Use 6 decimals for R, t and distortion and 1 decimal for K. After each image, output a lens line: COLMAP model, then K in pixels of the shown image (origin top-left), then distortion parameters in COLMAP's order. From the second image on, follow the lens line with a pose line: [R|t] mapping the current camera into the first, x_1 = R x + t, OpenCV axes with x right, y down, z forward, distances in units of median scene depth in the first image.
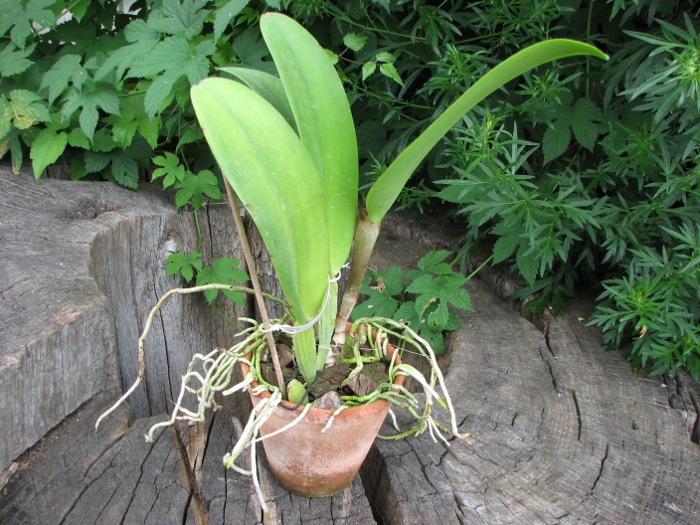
lens RADIAL K [[749.1, 0, 334.7], [0, 749.1, 292.3], [0, 0, 1]] dist [-0.215398, 0.294768]
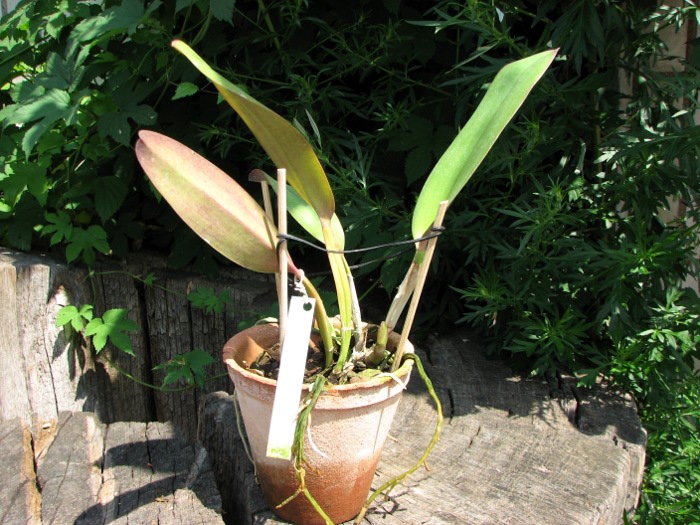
lens RADIAL K [[751.2, 0, 339.8], [0, 751.2, 276.1], [0, 0, 1]] dist [-0.194629, 0.247515]
pose [[0.997422, -0.046885, 0.054331, 0.149401], [0.059170, 0.965674, -0.252927, 0.257282], [-0.040607, 0.255490, 0.965959, 0.013177]]
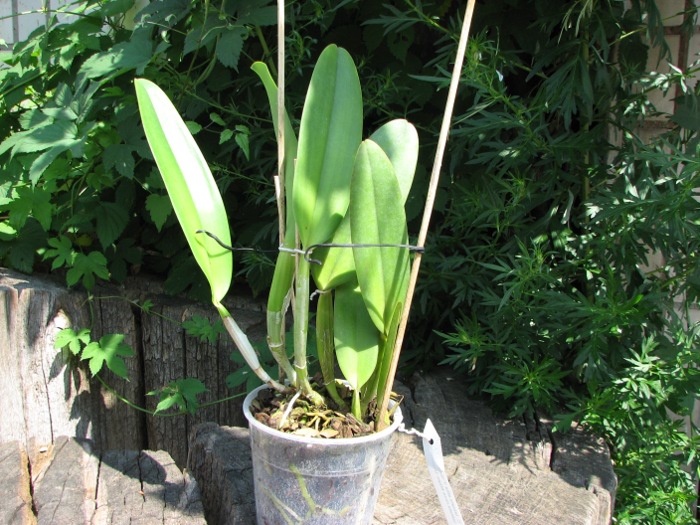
lens RADIAL K [[751.2, 0, 339.8], [0, 751.2, 276.1], [0, 0, 1]] dist [-0.194629, 0.247515]
pose [[0.998035, -0.005915, 0.062379, 0.152944], [0.022909, 0.961055, -0.275406, 0.237338], [-0.058321, 0.276294, 0.959302, -0.043560]]
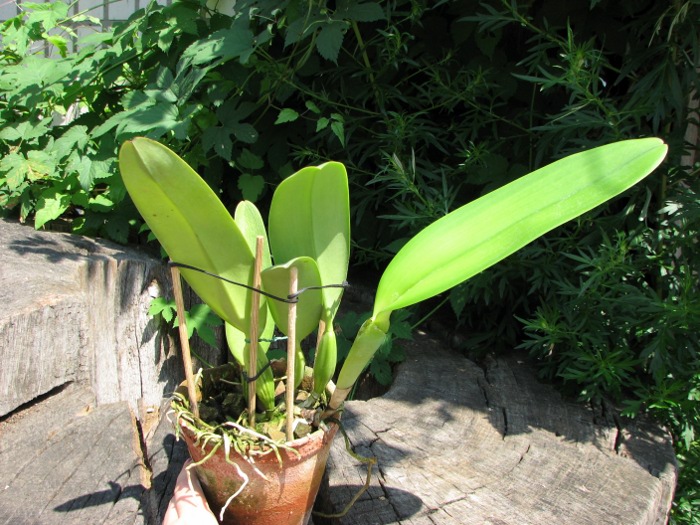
lens RADIAL K [[749.1, 0, 334.7], [0, 749.1, 292.3], [0, 0, 1]] dist [-0.215398, 0.294768]
pose [[0.999279, 0.036169, -0.011582, 0.091275], [-0.037820, 0.975455, -0.216927, 0.238804], [0.003451, 0.217208, 0.976119, -0.116806]]
